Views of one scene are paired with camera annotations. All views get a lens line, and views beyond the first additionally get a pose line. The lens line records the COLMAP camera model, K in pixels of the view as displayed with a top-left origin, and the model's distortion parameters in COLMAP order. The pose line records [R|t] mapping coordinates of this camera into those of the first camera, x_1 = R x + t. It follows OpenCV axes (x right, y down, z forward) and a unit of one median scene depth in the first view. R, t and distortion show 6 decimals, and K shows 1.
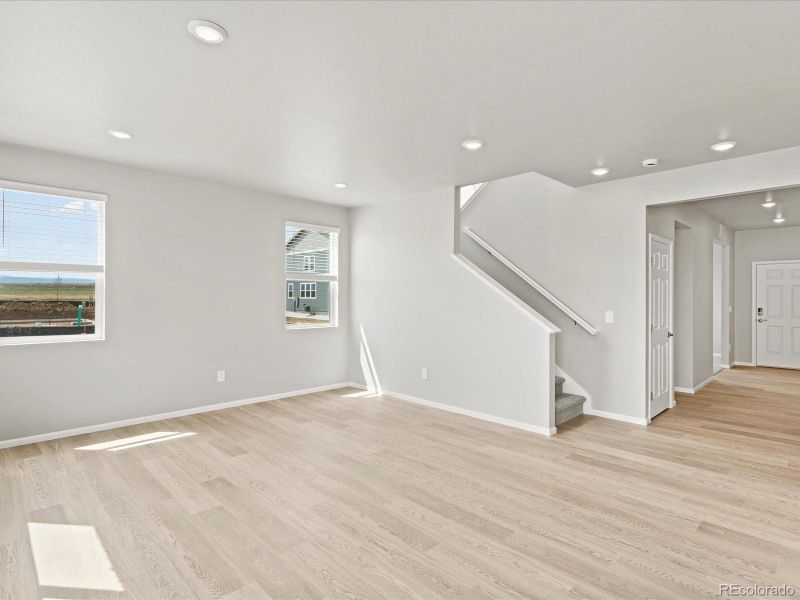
lens RADIAL K [[425.7, 0, 400.0], [0, 425.7, 300.0], [0, 0, 1]] dist [0.003337, 0.001570]
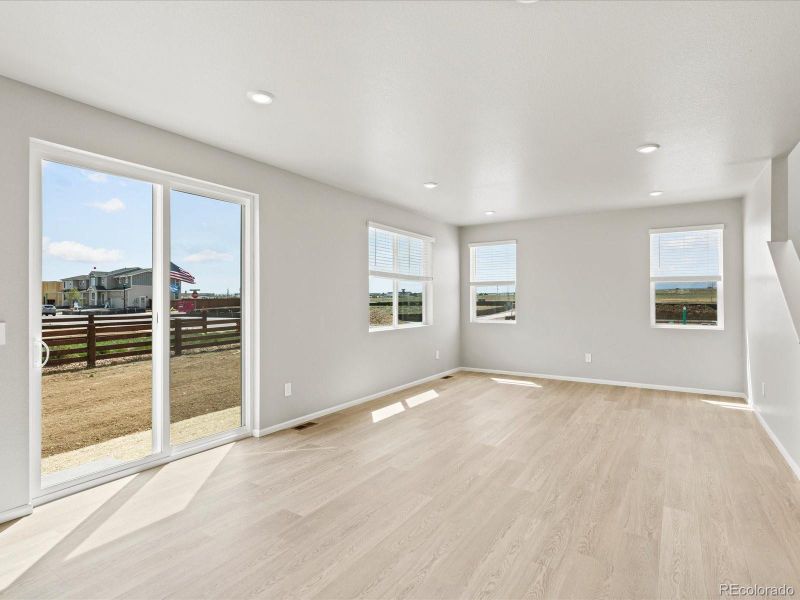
lens RADIAL K [[425.7, 0, 400.0], [0, 425.7, 300.0], [0, 0, 1]] dist [0.003337, 0.001570]
pose [[0.220509, -0.002996, -0.975380, 0.747013], [-0.005628, 0.999975, -0.004344, 0.006718], [0.975369, 0.006448, 0.220486, 0.133252]]
